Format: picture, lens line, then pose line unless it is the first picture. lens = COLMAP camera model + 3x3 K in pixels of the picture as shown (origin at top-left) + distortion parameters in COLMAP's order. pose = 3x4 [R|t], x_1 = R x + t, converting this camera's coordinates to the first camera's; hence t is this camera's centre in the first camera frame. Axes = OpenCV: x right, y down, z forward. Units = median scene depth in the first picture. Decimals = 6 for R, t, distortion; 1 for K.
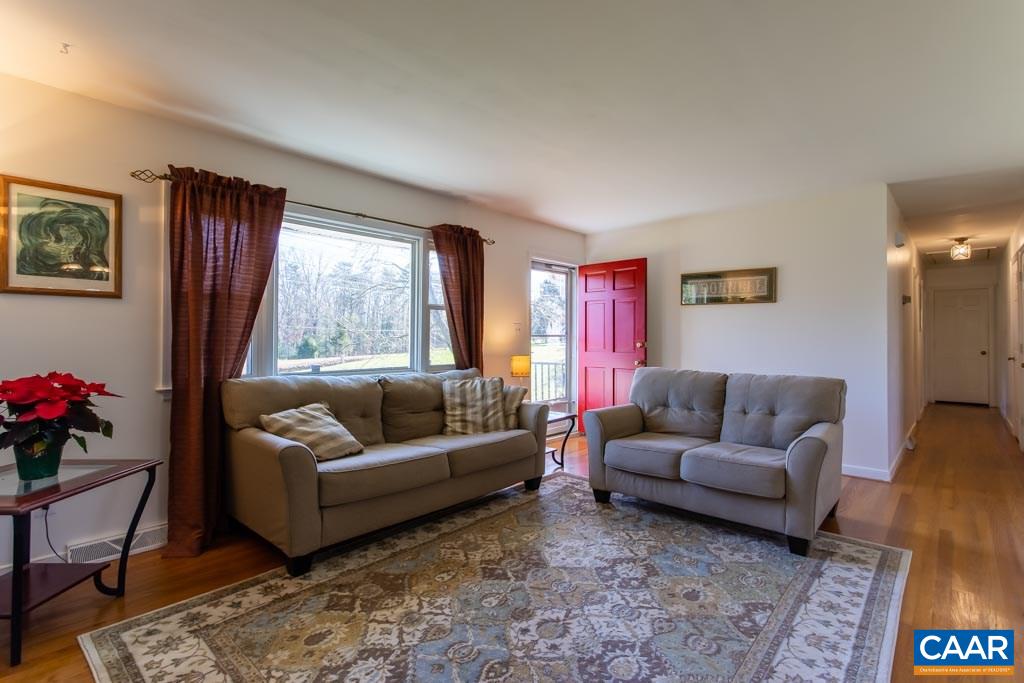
lens RADIAL K [[489.7, 0, 515.7], [0, 489.7, 337.9], [0, 0, 1]] dist [0.002988, 0.000268]
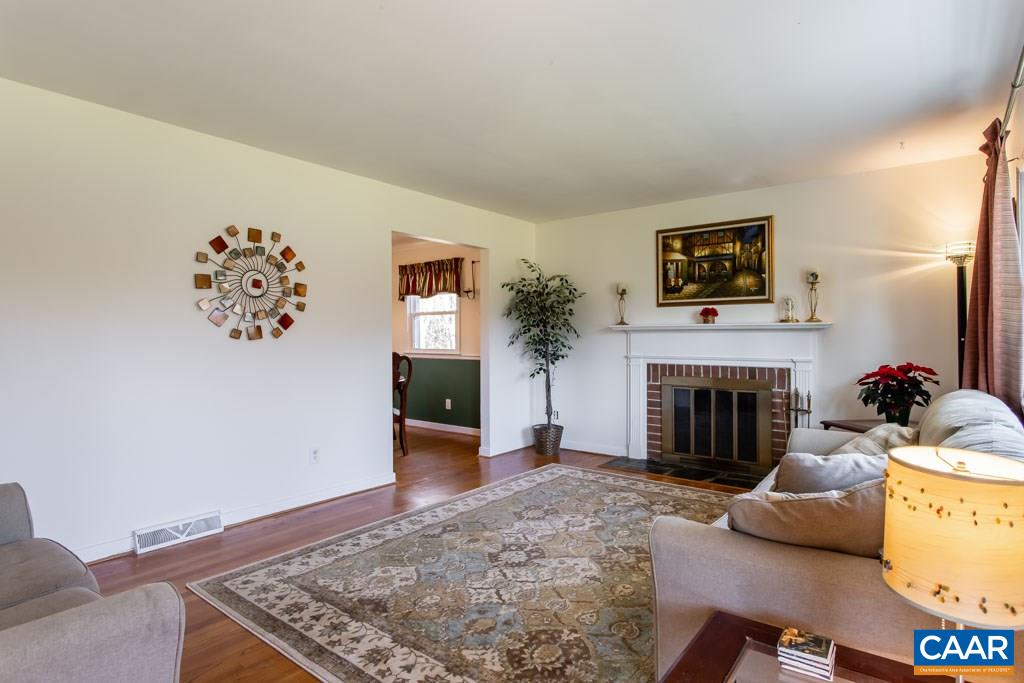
lens RADIAL K [[550.8, 0, 511.3], [0, 550.8, 337.4], [0, 0, 1]] dist [0.000554, 0.000035]
pose [[-0.998295, 0.001749, -0.058342, 0.282949], [0.001753, 0.999998, -0.000016, -0.007903], [0.058342, -0.000118, -0.998297, 2.031567]]
